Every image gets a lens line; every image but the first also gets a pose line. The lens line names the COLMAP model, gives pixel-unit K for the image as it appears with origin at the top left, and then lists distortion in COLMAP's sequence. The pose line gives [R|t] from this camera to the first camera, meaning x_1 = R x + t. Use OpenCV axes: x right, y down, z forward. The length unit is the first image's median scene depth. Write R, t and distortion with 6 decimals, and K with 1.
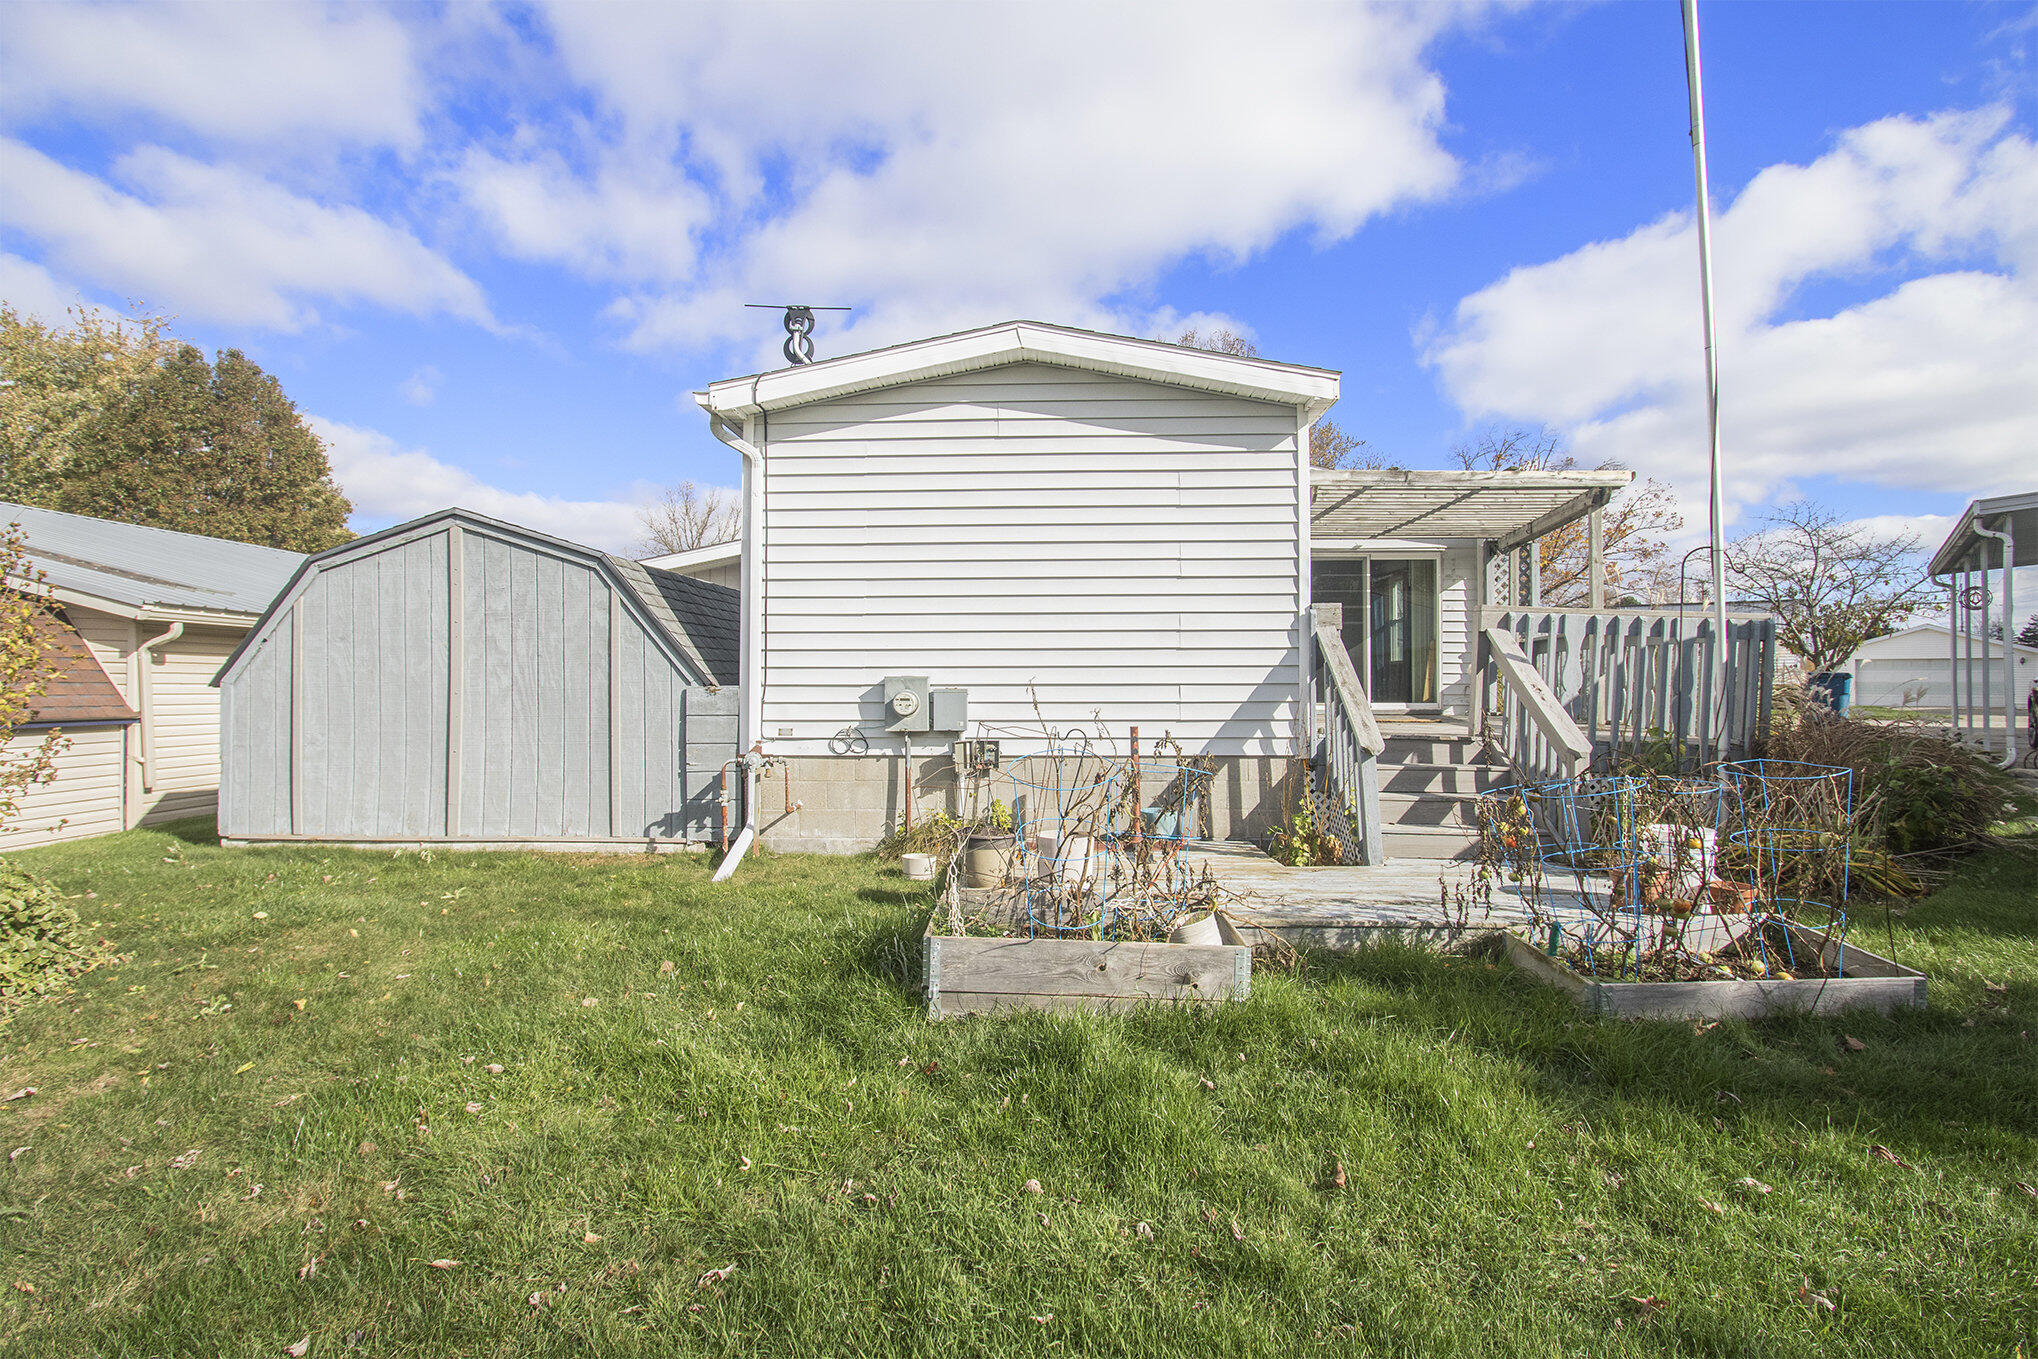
lens RADIAL K [[964.9, 0, 1016.1], [0, 964.9, 678.9], [0, 0, 1]] dist [-0.009409, 0.000927]
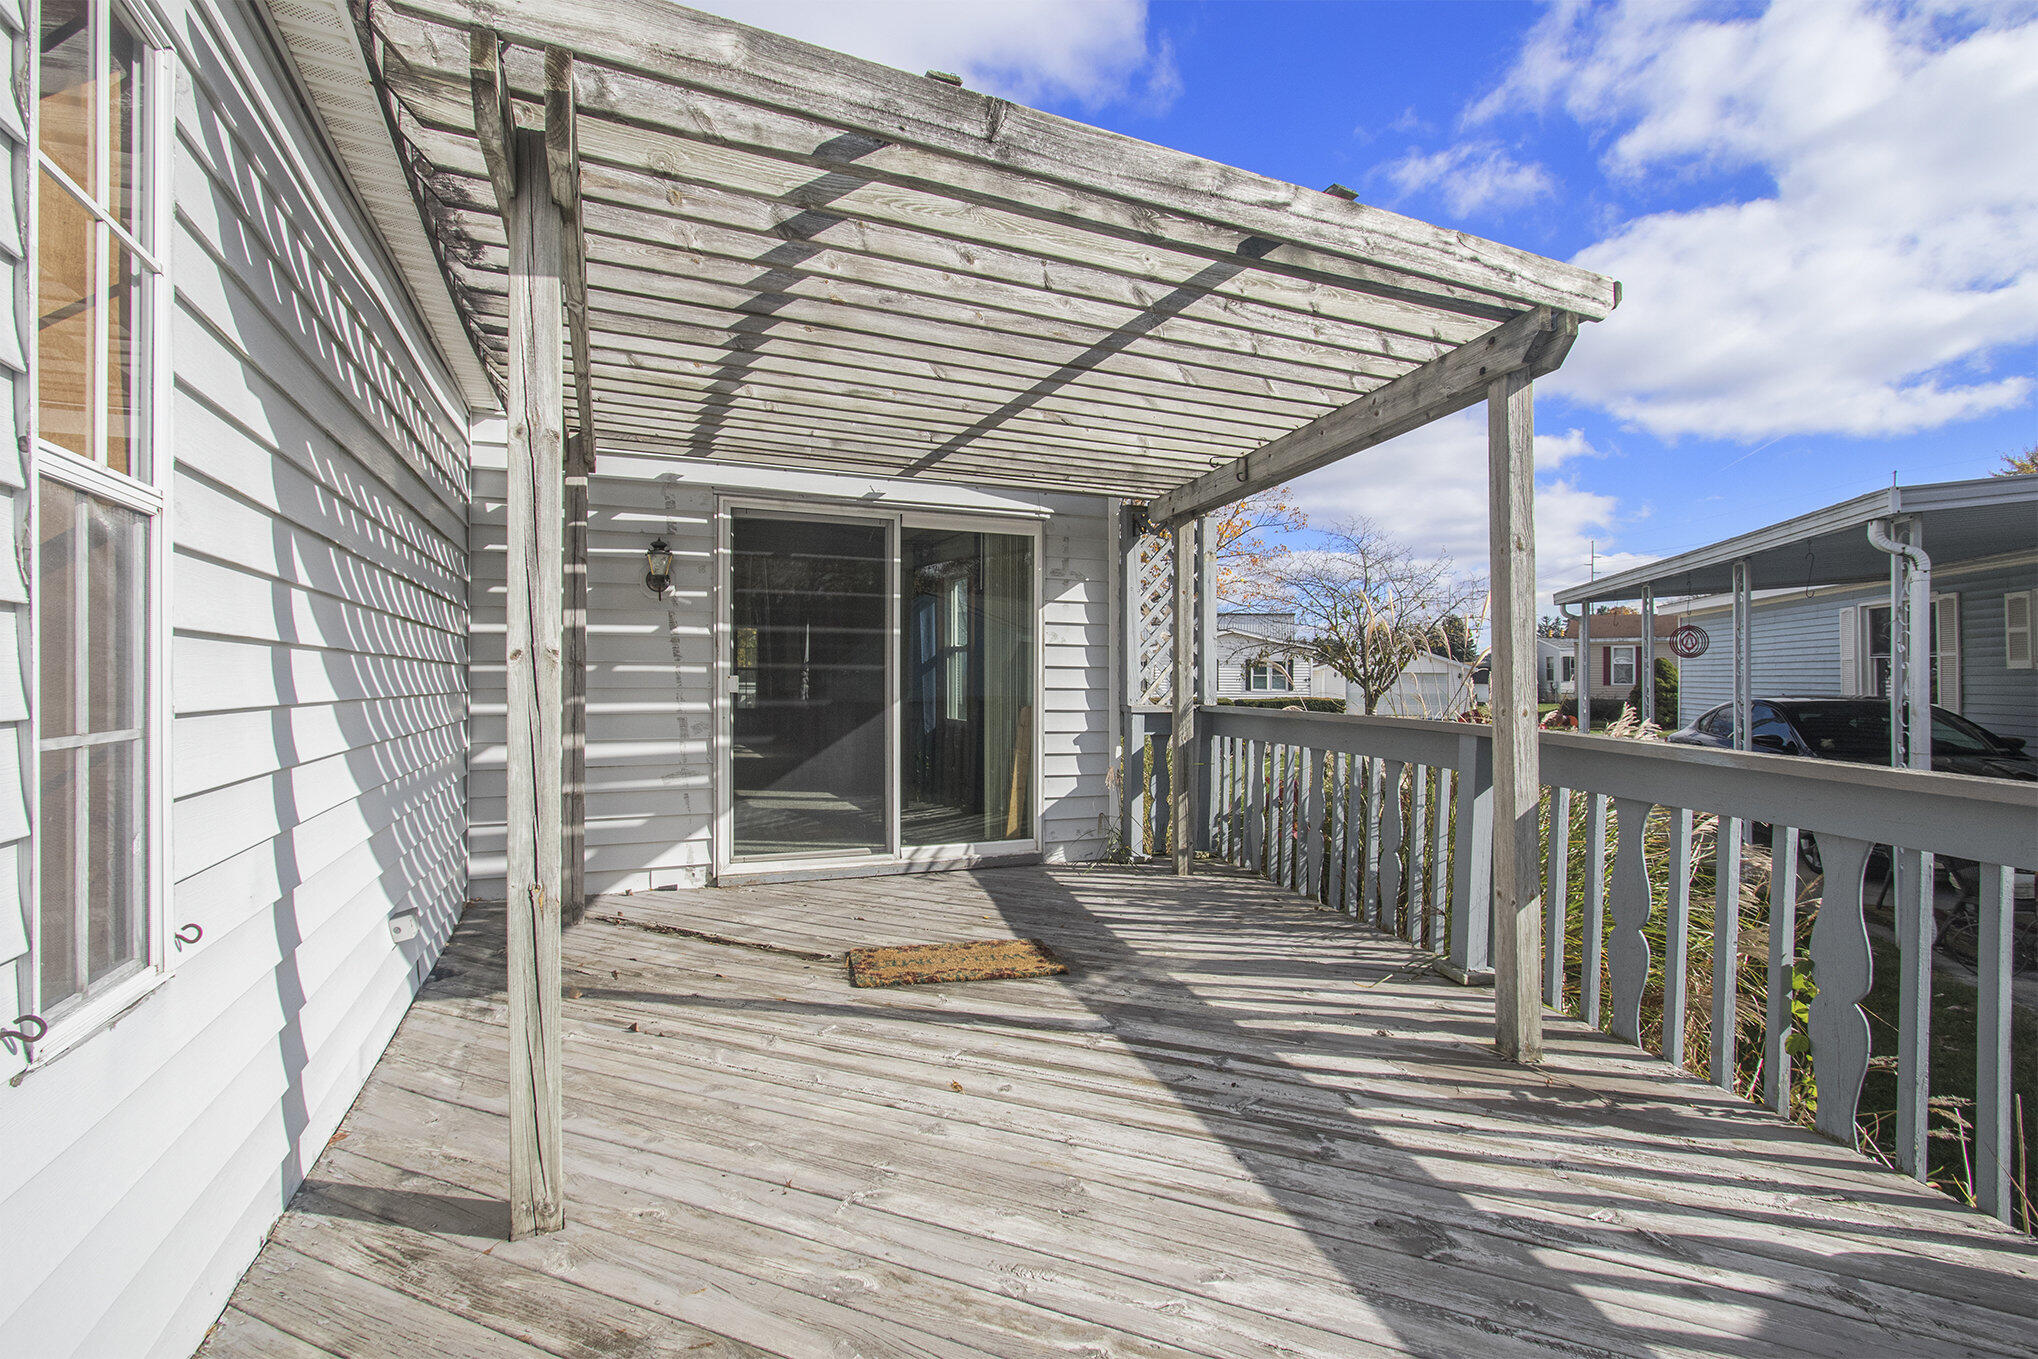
lens RADIAL K [[964.9, 0, 1021.3], [0, 964.9, 682.4], [0, 0, 1]] dist [-0.009409, 0.000927]
pose [[0.904532, 0.004820, 0.426378, 0.227605], [-0.009418, 0.999918, 0.008676, -0.055773], [-0.426301, -0.011863, 0.904503, 0.571309]]
